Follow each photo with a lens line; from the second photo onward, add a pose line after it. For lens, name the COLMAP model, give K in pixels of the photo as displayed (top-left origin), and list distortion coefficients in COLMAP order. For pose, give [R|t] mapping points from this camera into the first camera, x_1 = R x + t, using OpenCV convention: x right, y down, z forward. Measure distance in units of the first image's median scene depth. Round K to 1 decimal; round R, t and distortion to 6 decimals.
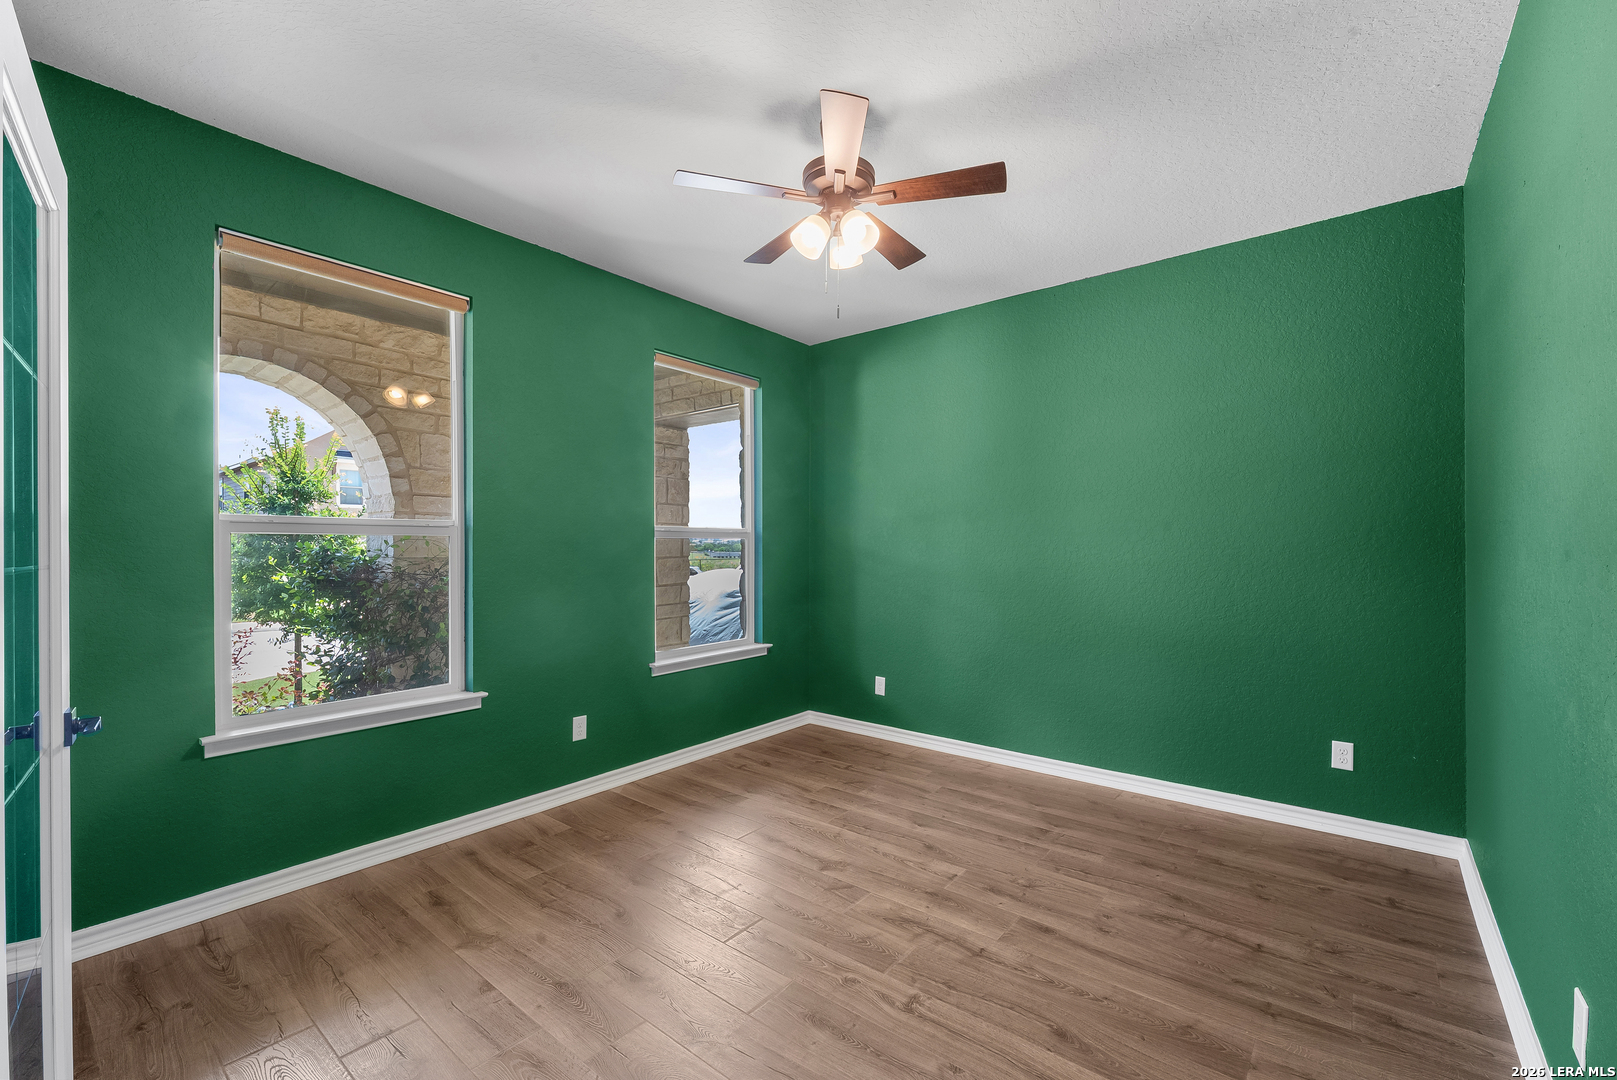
lens RADIAL K [[678.3, 0, 799.4], [0, 678.3, 545.9], [0, 0, 1]] dist [0.000413, 0.000103]
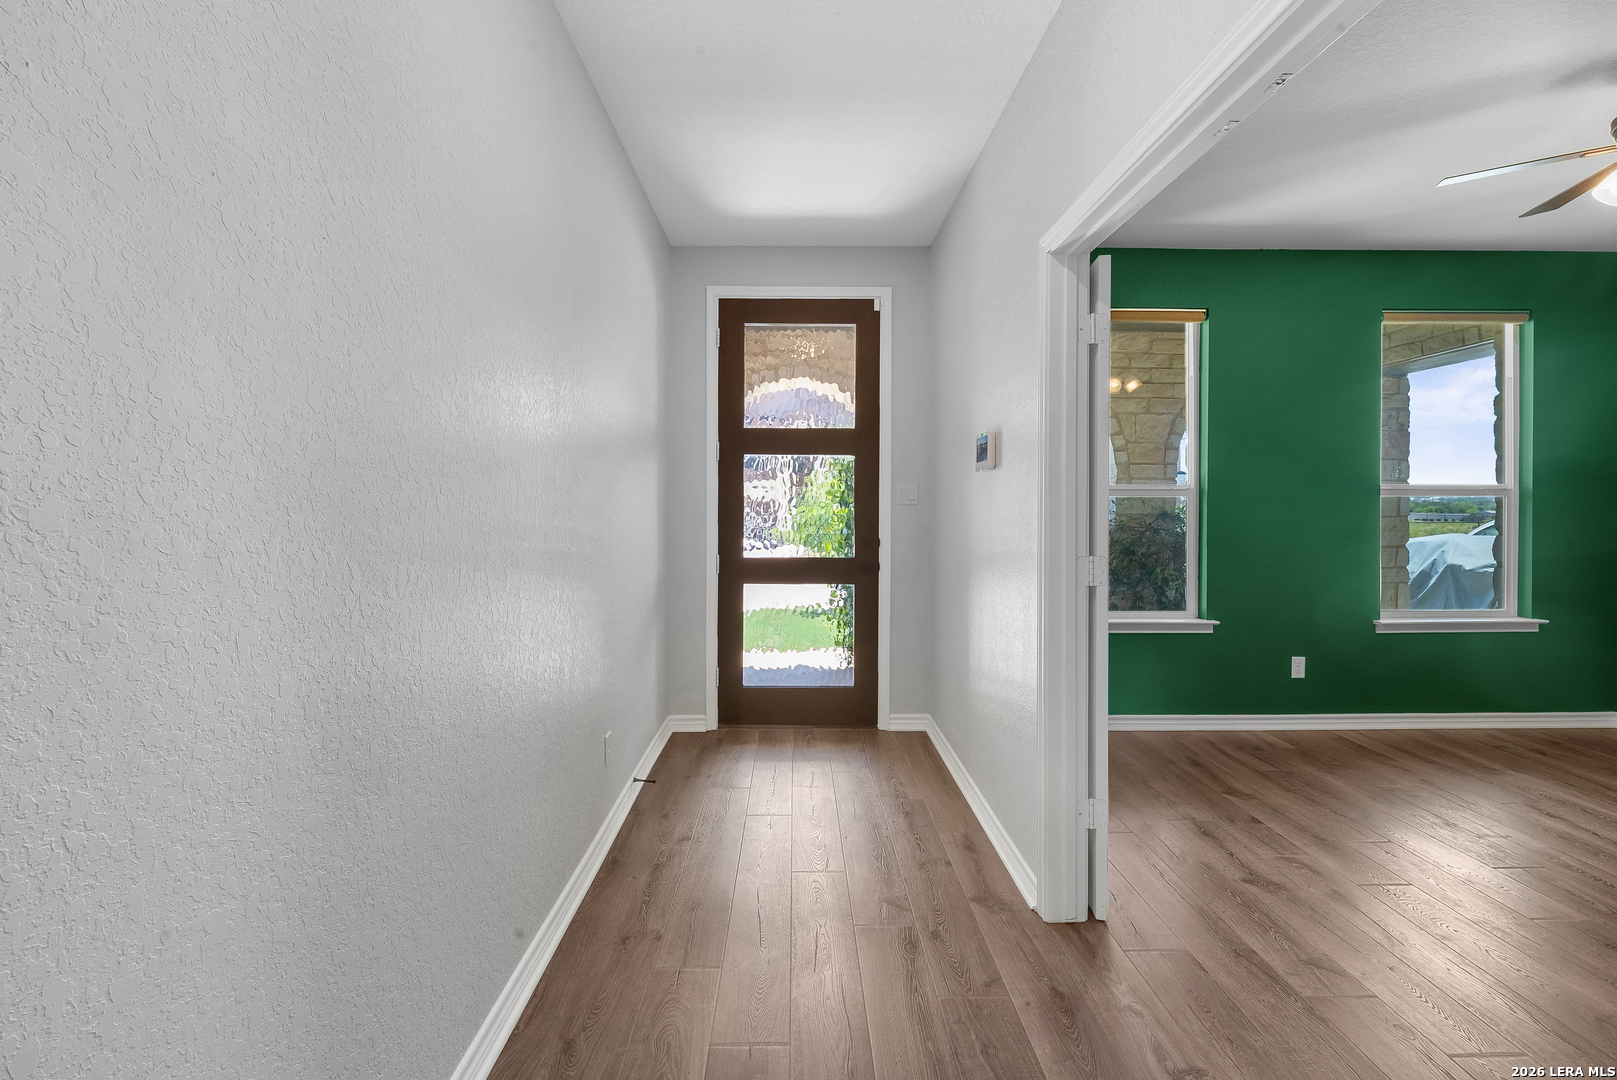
lens RADIAL K [[678.3, 0, 817.3], [0, 678.3, 510.1], [0, 0, 1]] dist [0.000413, 0.000103]
pose [[0.658712, 0.005215, -0.752377, -0.004912], [0.000521, 0.999973, 0.007388, 0.000703], [0.752395, -0.005259, 0.658692, -0.274216]]
